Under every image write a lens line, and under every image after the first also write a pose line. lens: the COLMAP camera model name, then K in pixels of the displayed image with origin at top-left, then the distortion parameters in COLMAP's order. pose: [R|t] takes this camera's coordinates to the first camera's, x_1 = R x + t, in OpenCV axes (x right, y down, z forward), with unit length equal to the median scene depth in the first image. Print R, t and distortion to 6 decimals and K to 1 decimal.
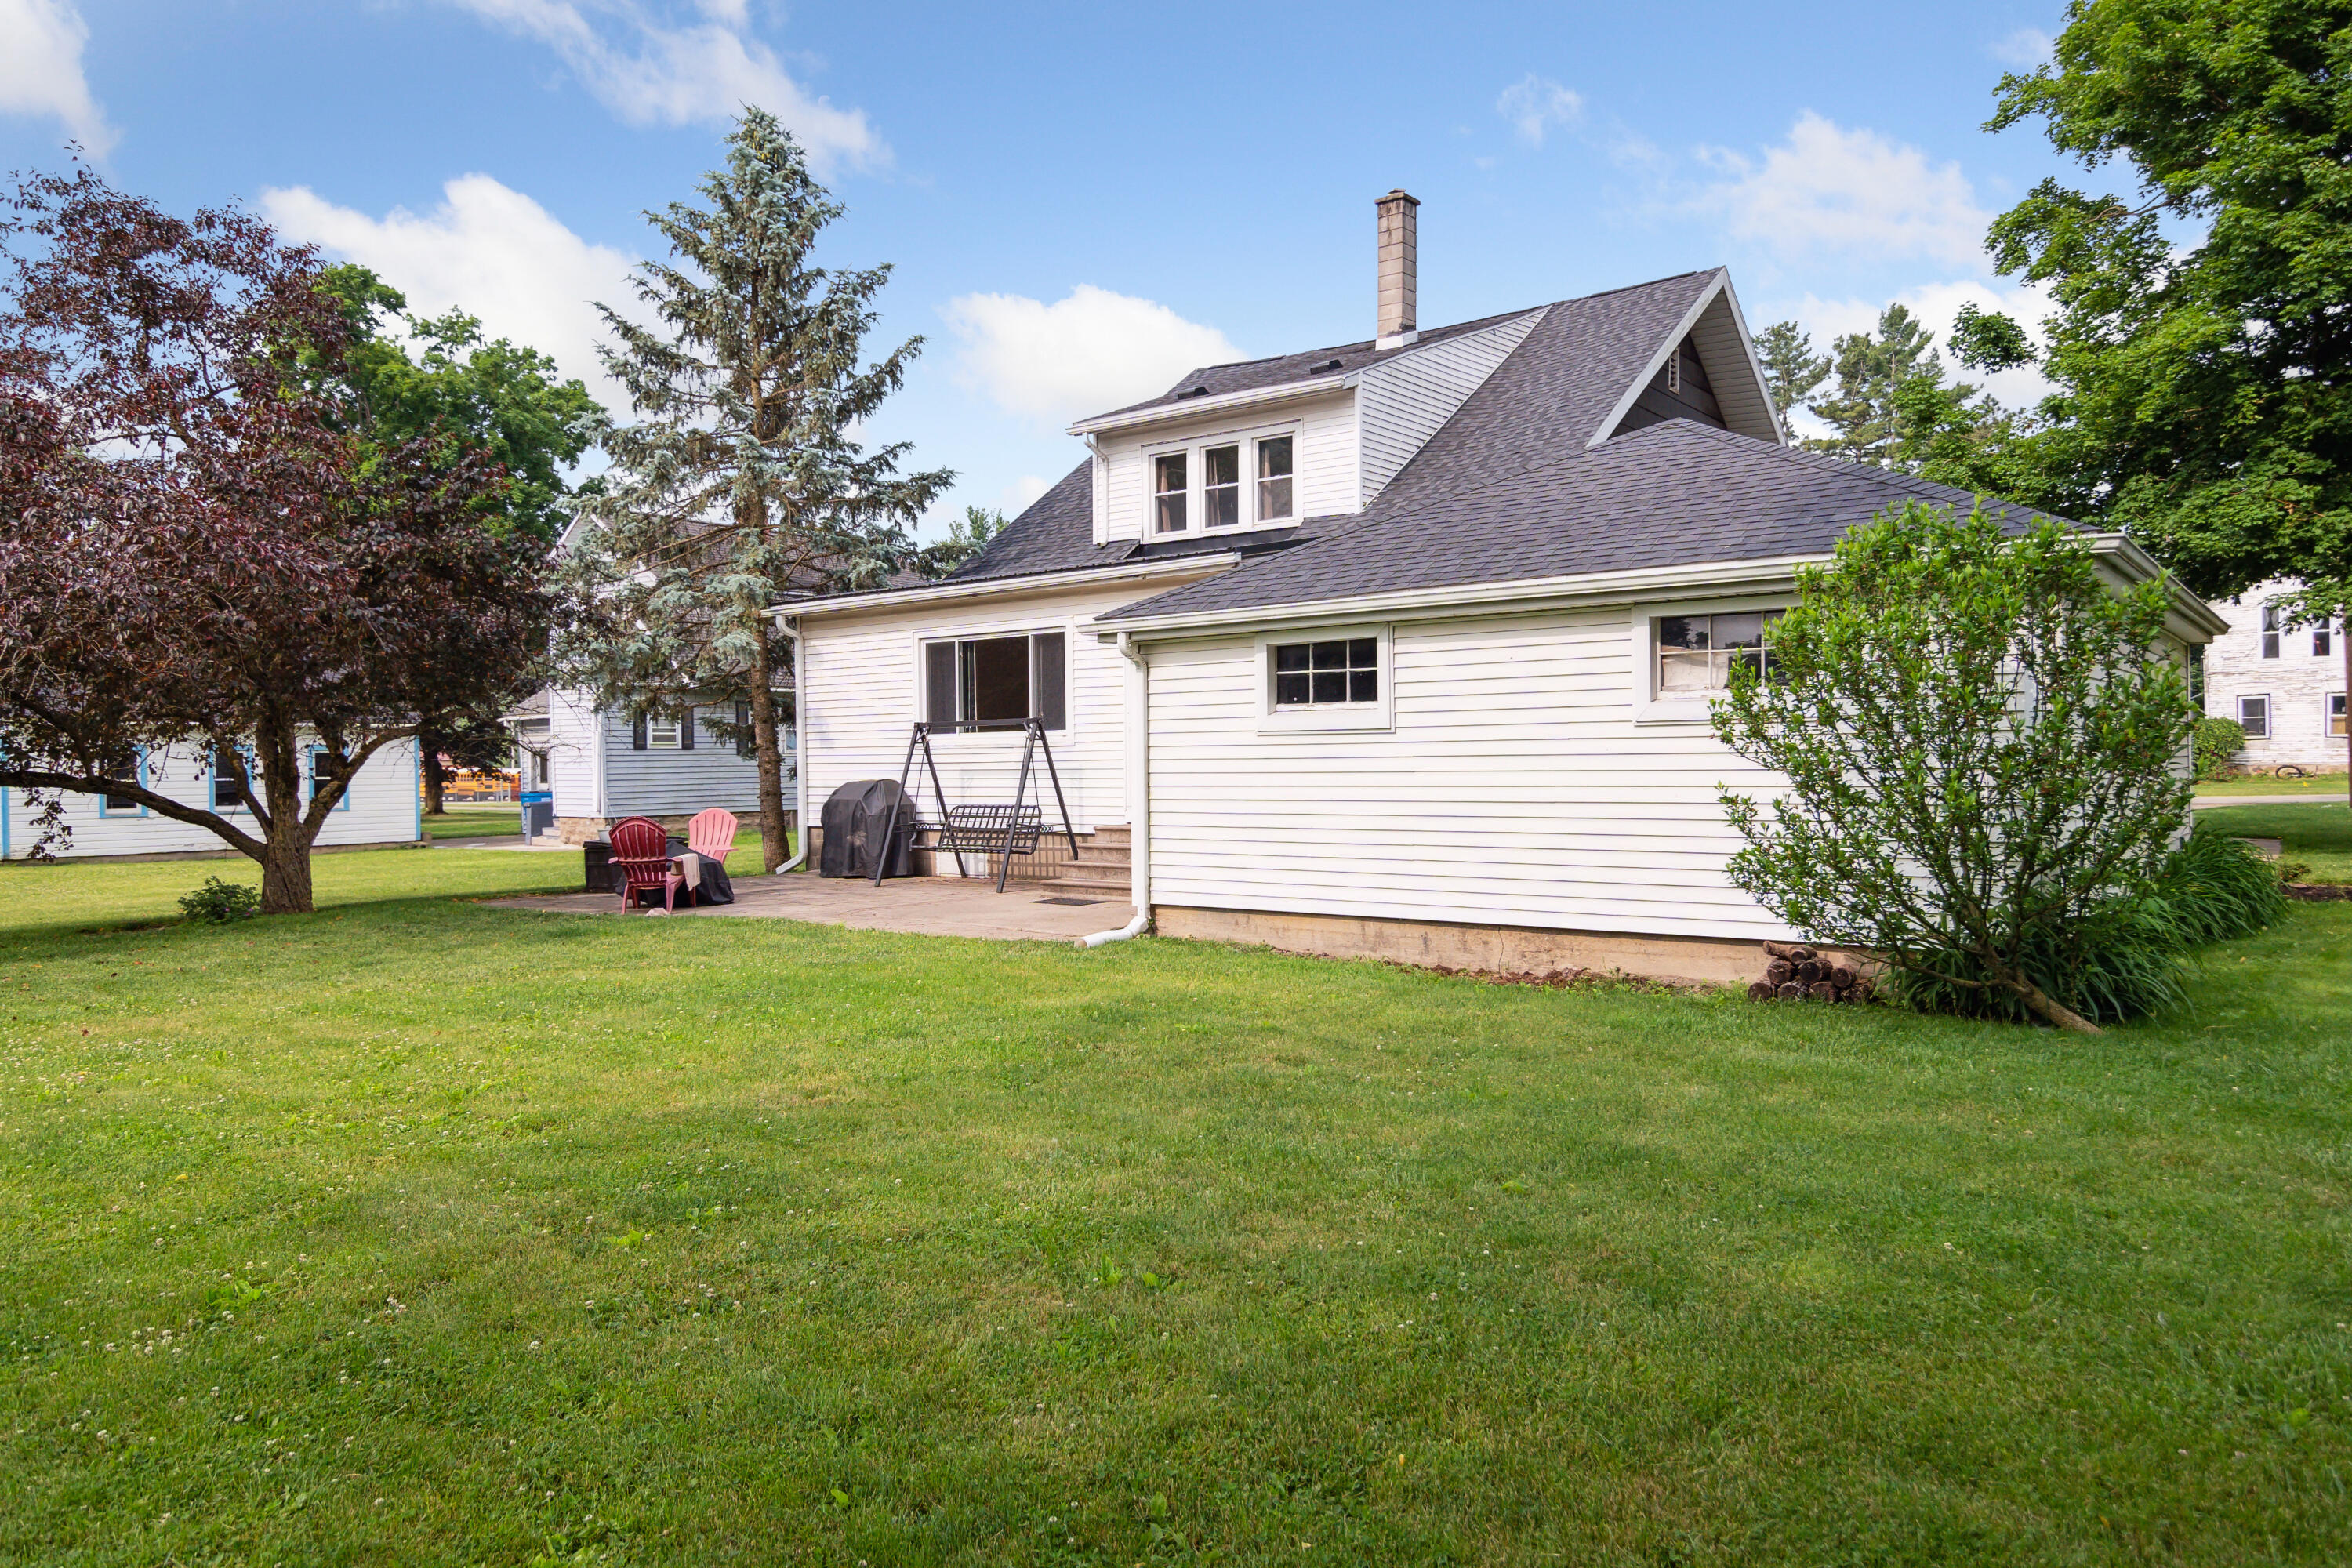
lens RADIAL K [[1585.2, 0, 1176.0], [0, 1585.2, 784.0], [0, 0, 1]] dist [0.053291, -0.000033]
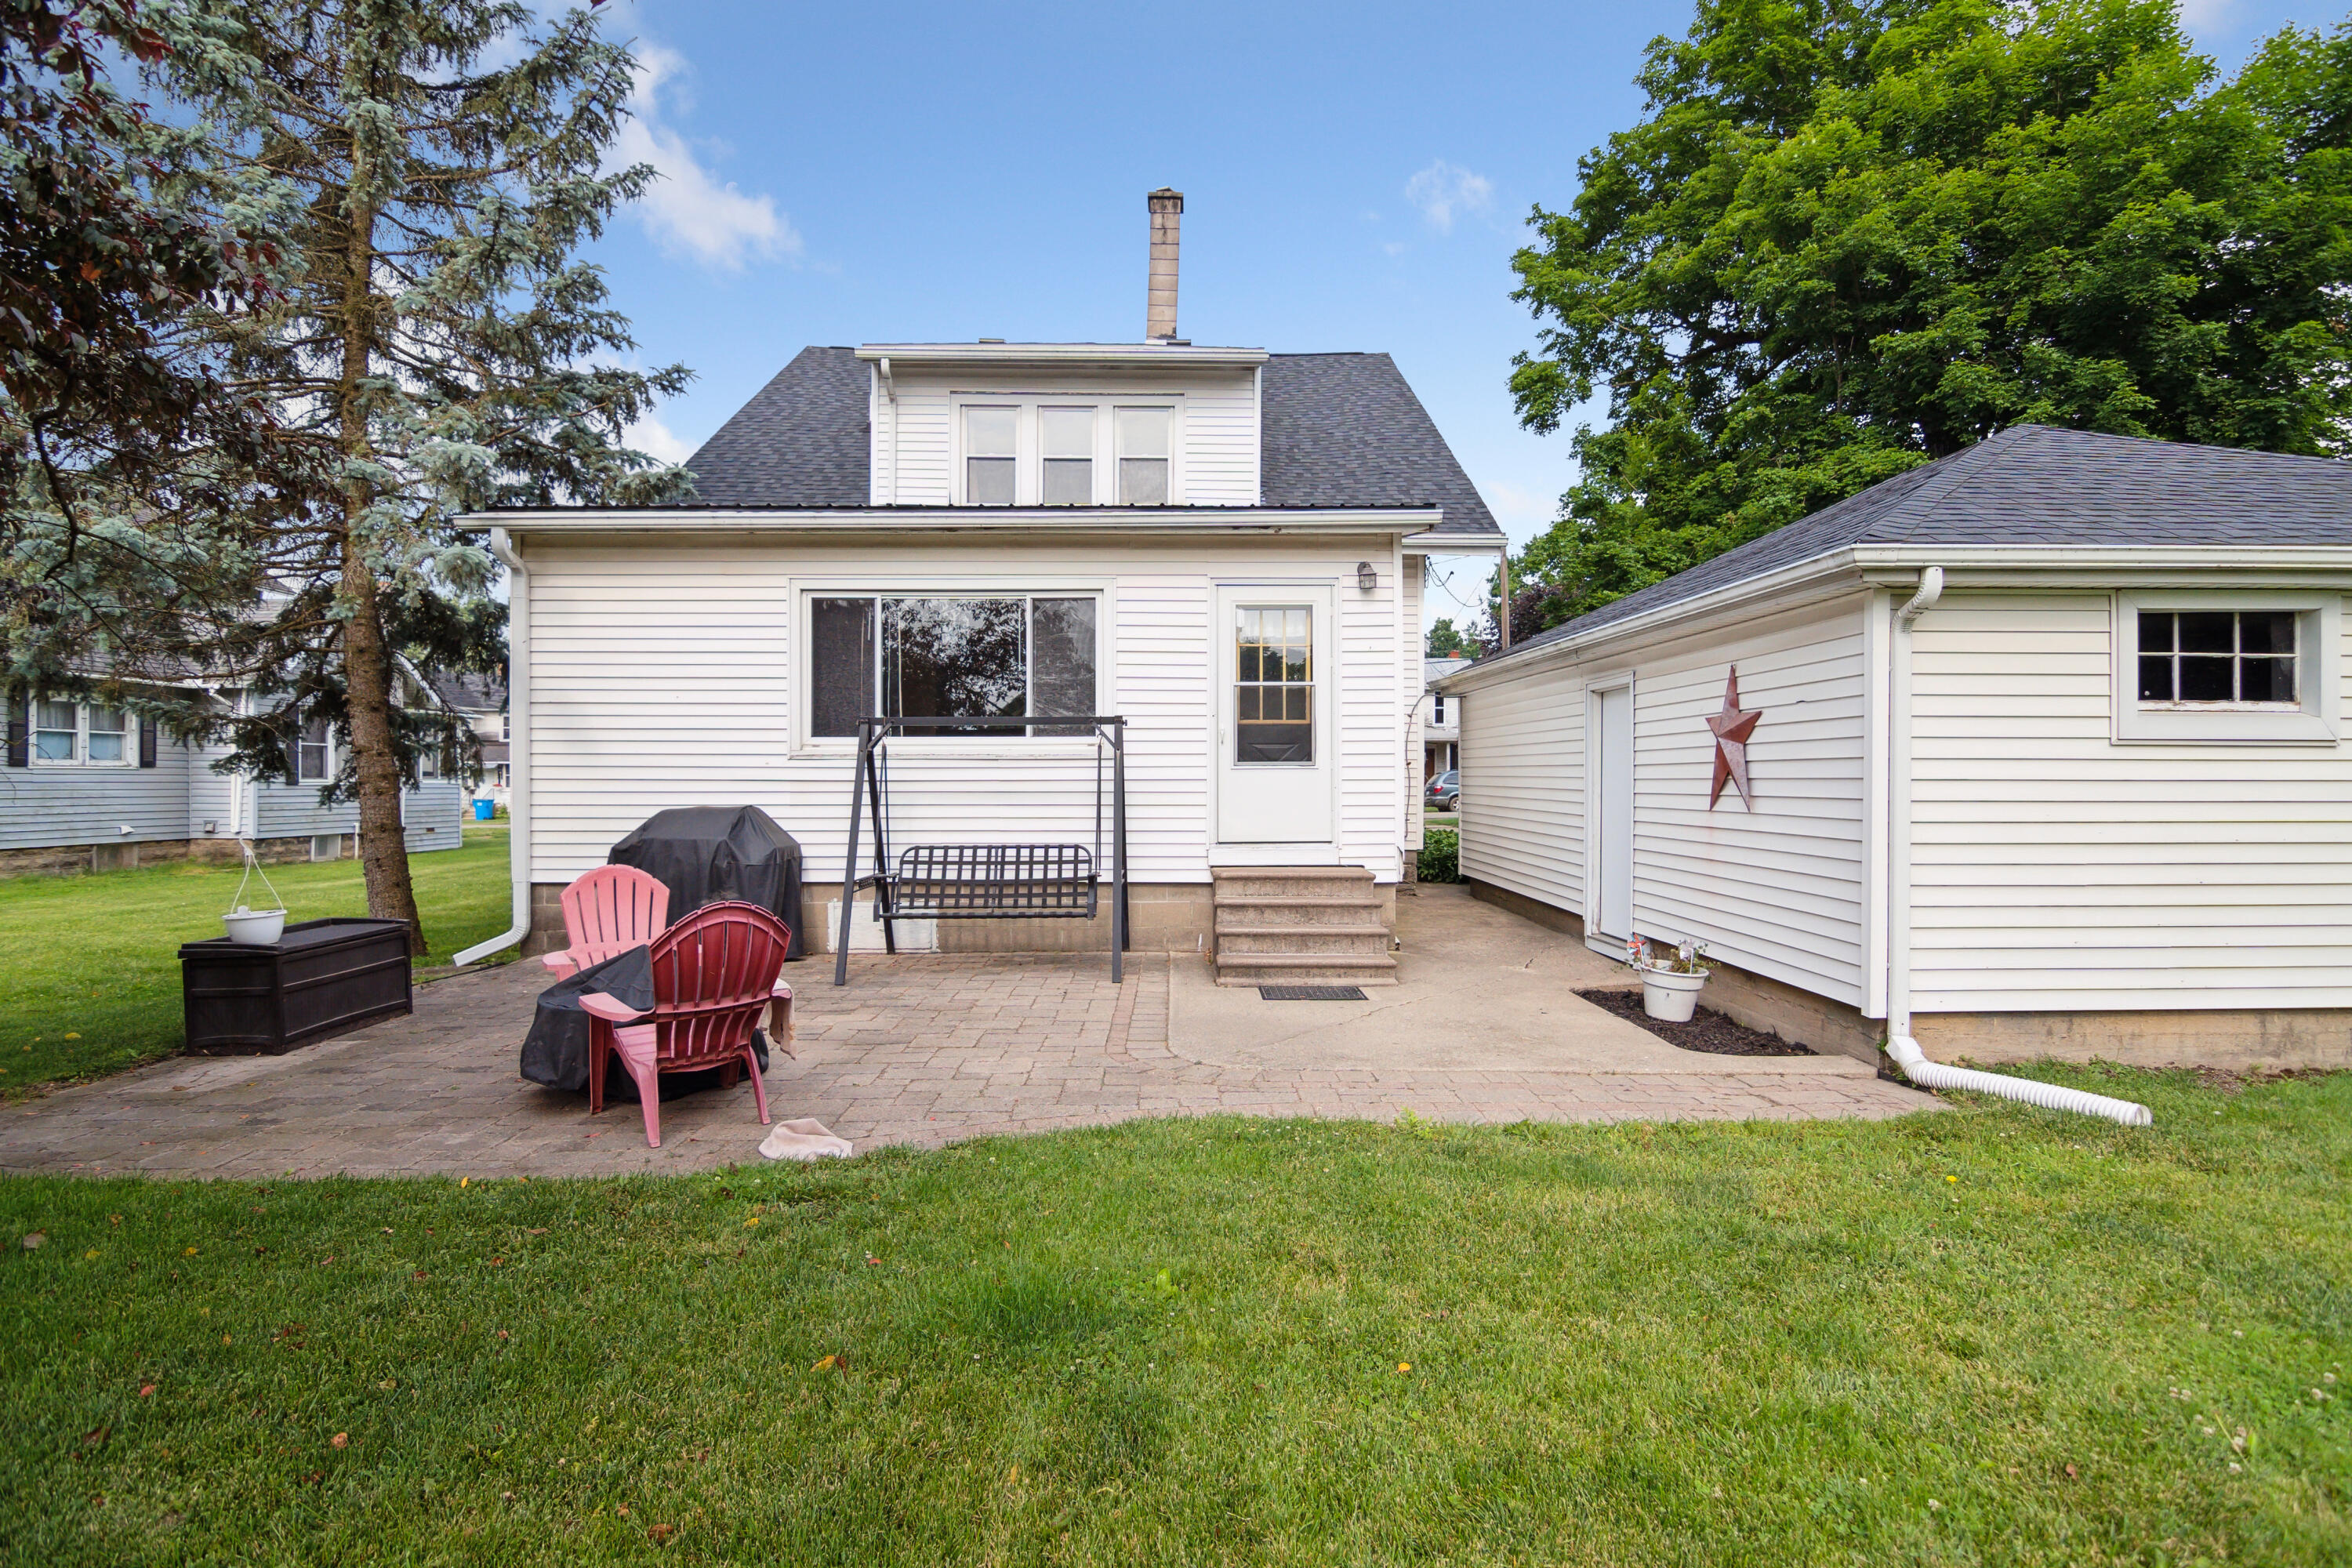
lens RADIAL K [[1148.2, 0, 1179.4], [0, 1148.2, 805.8], [0, 0, 1]] dist [-0.008809, -0.000027]
pose [[0.778564, -0.000931, 0.627565, -0.349709], [-0.000316, 0.999998, 0.001875, -0.004160], [-0.627566, -0.001659, 0.778562, 0.558967]]
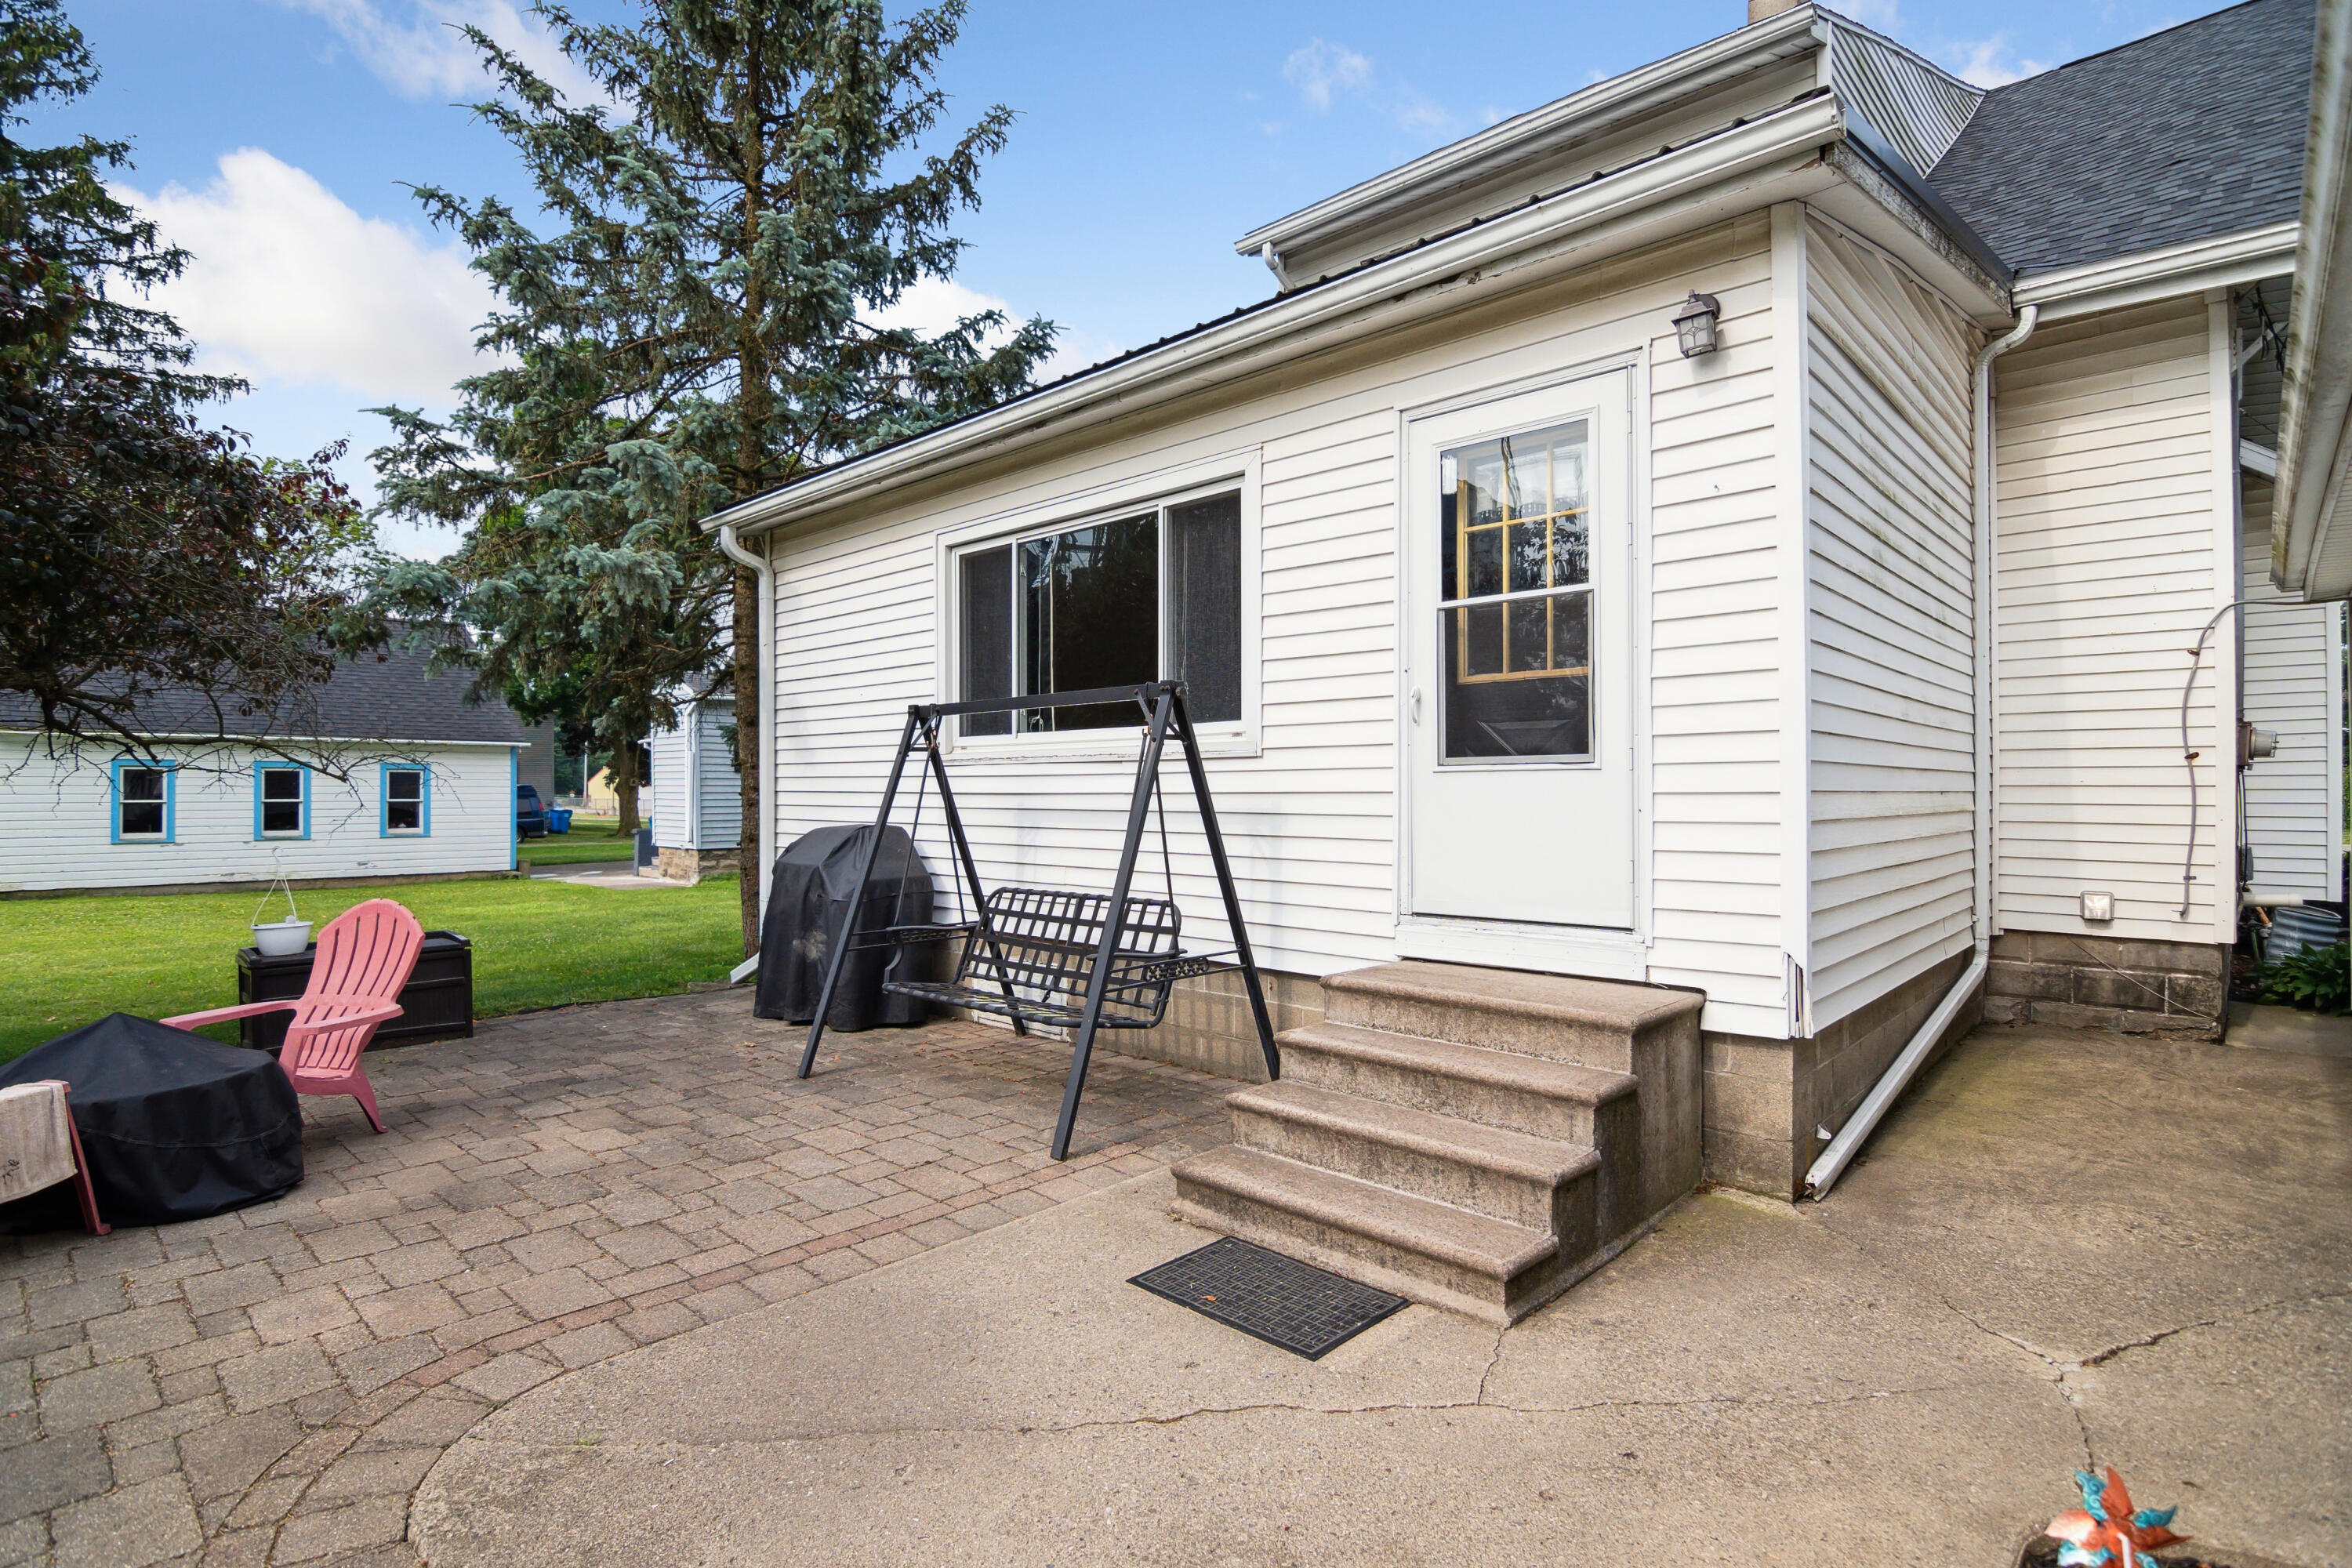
lens RADIAL K [[1148.5, 0, 1176.0], [0, 1148.5, 784.0], [0, 0, 1]] dist [-0.003714, 0.000007]
pose [[0.994956, 0.010986, -0.099706, -0.054131], [-0.012714, 0.999780, -0.016712, -0.011308], [0.099501, 0.017895, 0.994877, 0.670861]]
